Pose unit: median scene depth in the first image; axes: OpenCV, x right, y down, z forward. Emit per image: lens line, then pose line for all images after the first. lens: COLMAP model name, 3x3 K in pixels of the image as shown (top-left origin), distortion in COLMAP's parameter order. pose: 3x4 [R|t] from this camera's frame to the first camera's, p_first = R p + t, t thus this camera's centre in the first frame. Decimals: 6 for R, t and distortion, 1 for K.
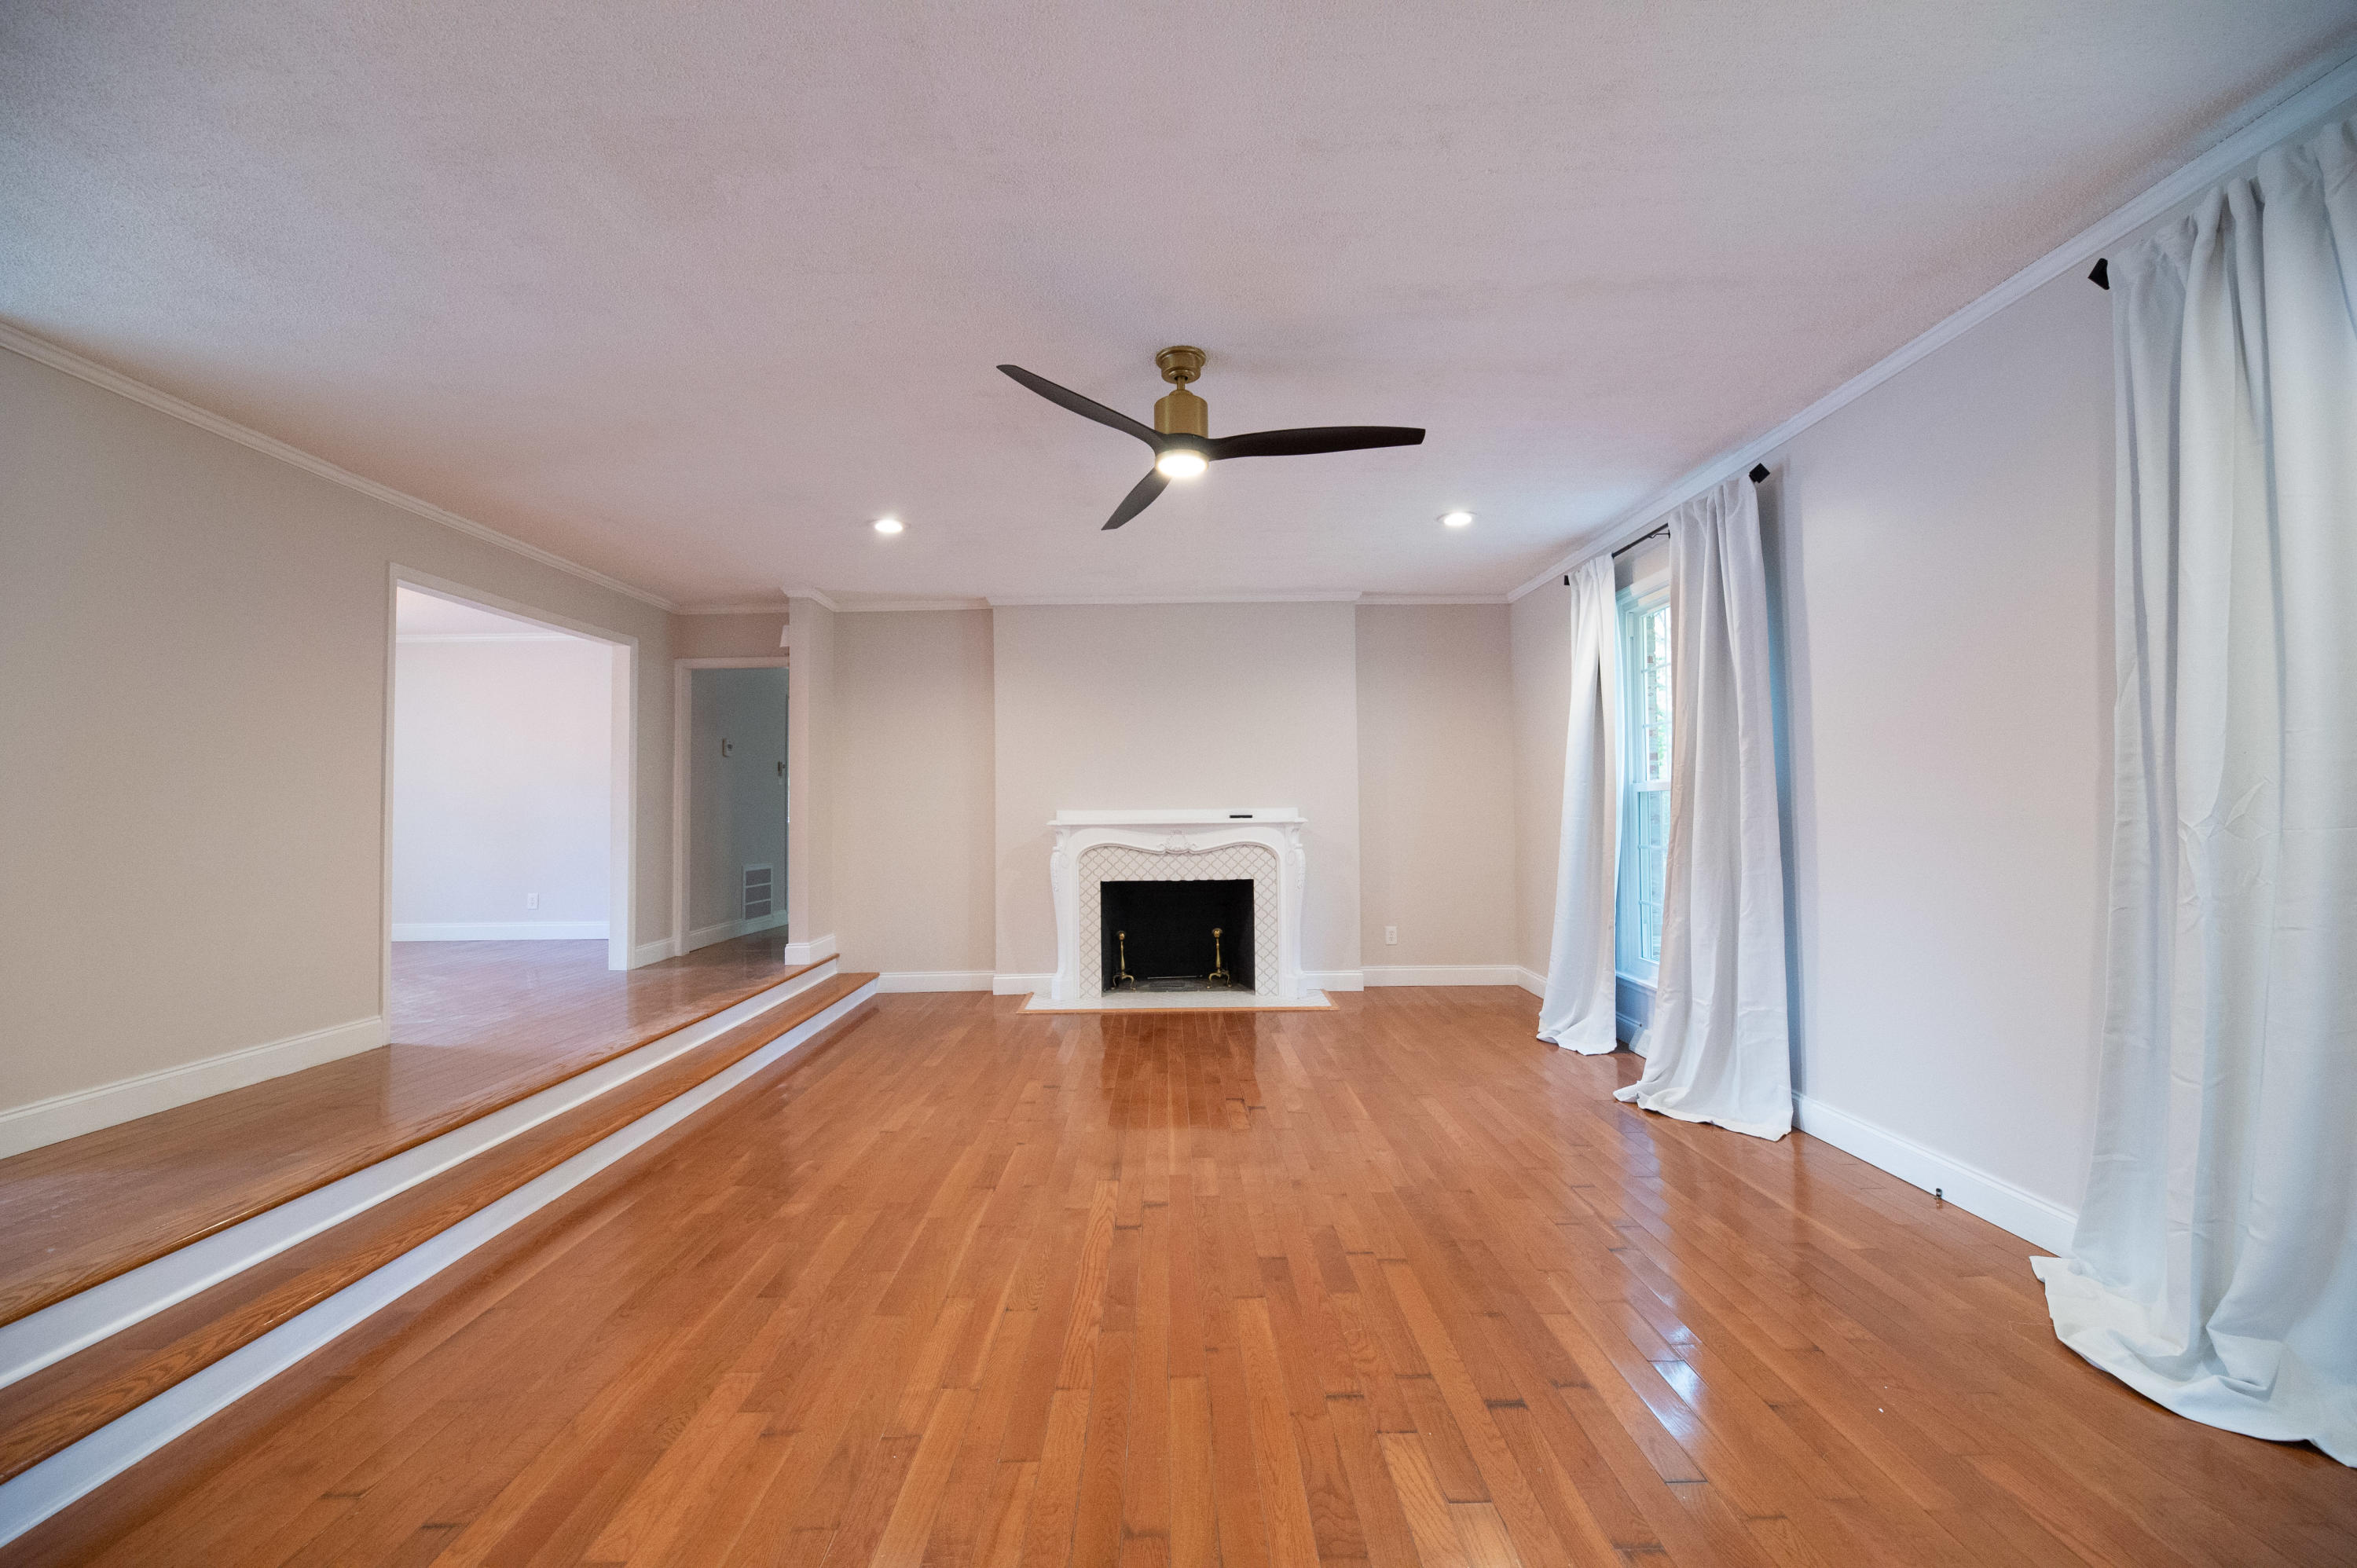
lens RADIAL K [[955.1, 0, 1178.5], [0, 955.1, 784.0], [0, 0, 1]] dist [-0.000875, -0.000108]
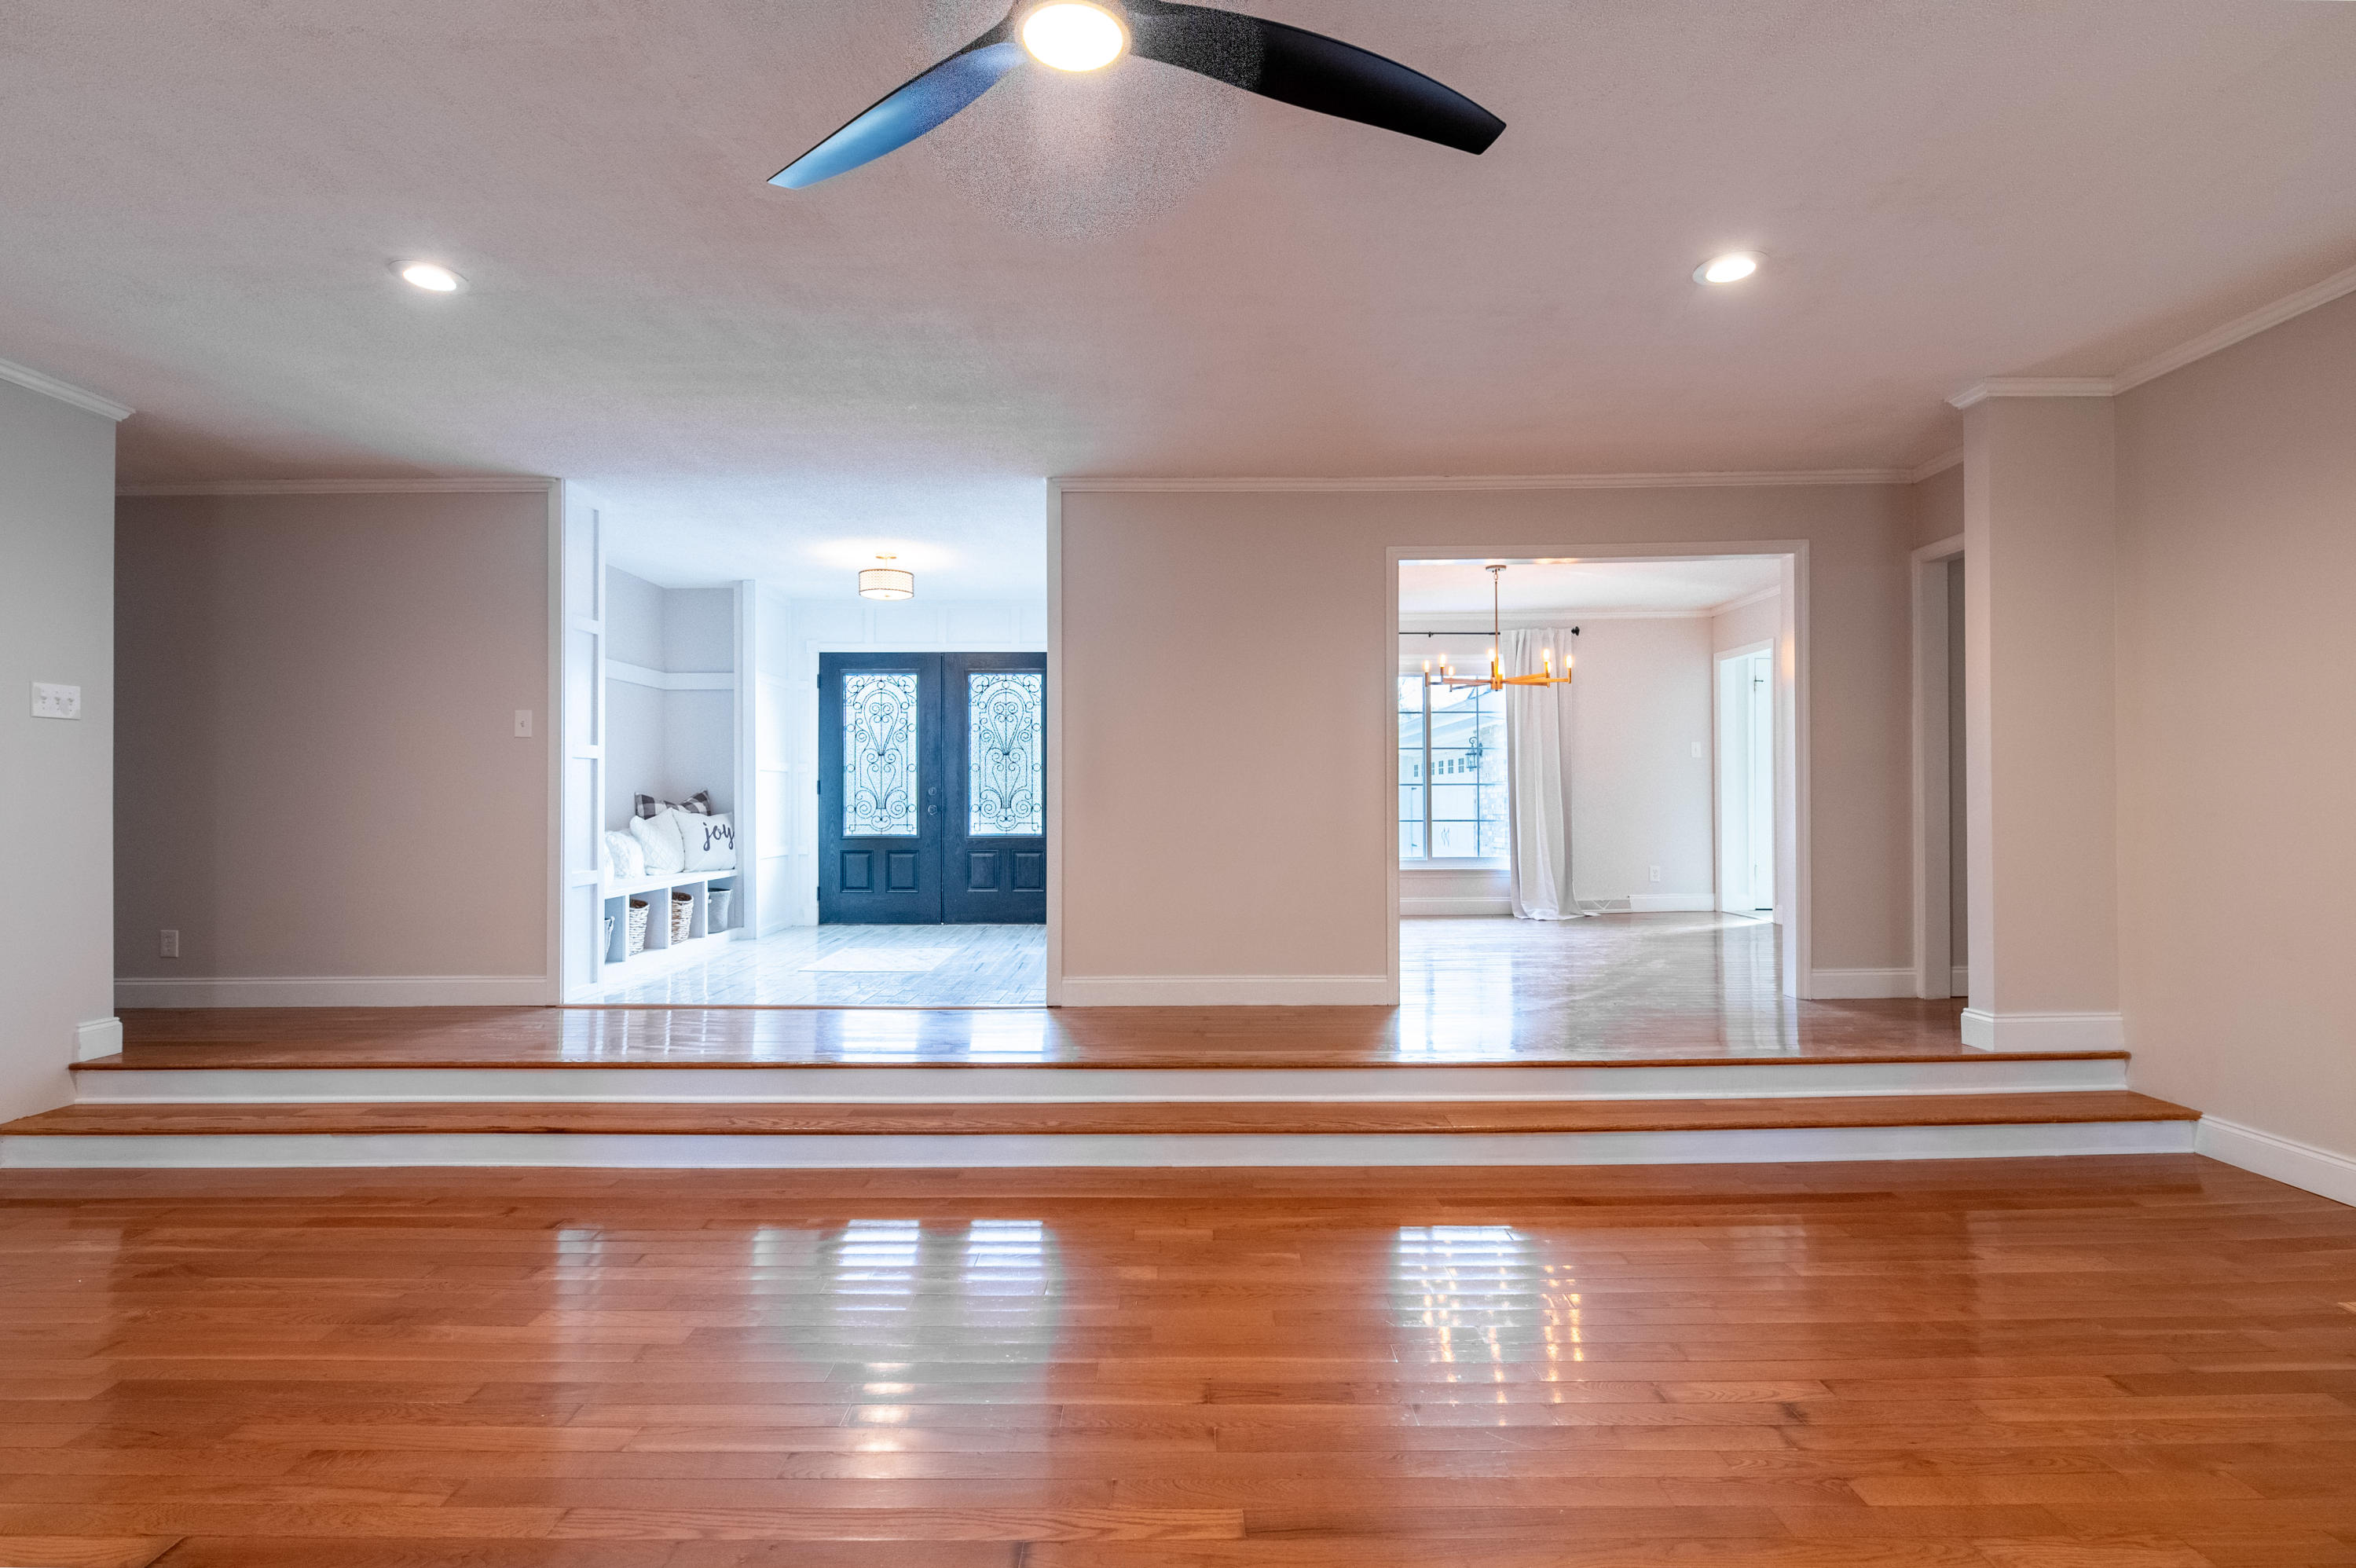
lens RADIAL K [[1115.9, 0, 1178.0], [0, 1115.9, 784.0], [0, 0, 1]] dist [-0.010160, 0.000147]
pose [[-0.017058, -0.003435, -0.999849, 0.275480], [0.035087, 0.999376, -0.004032, 0.017512], [0.999239, -0.035150, -0.016927, 0.538524]]
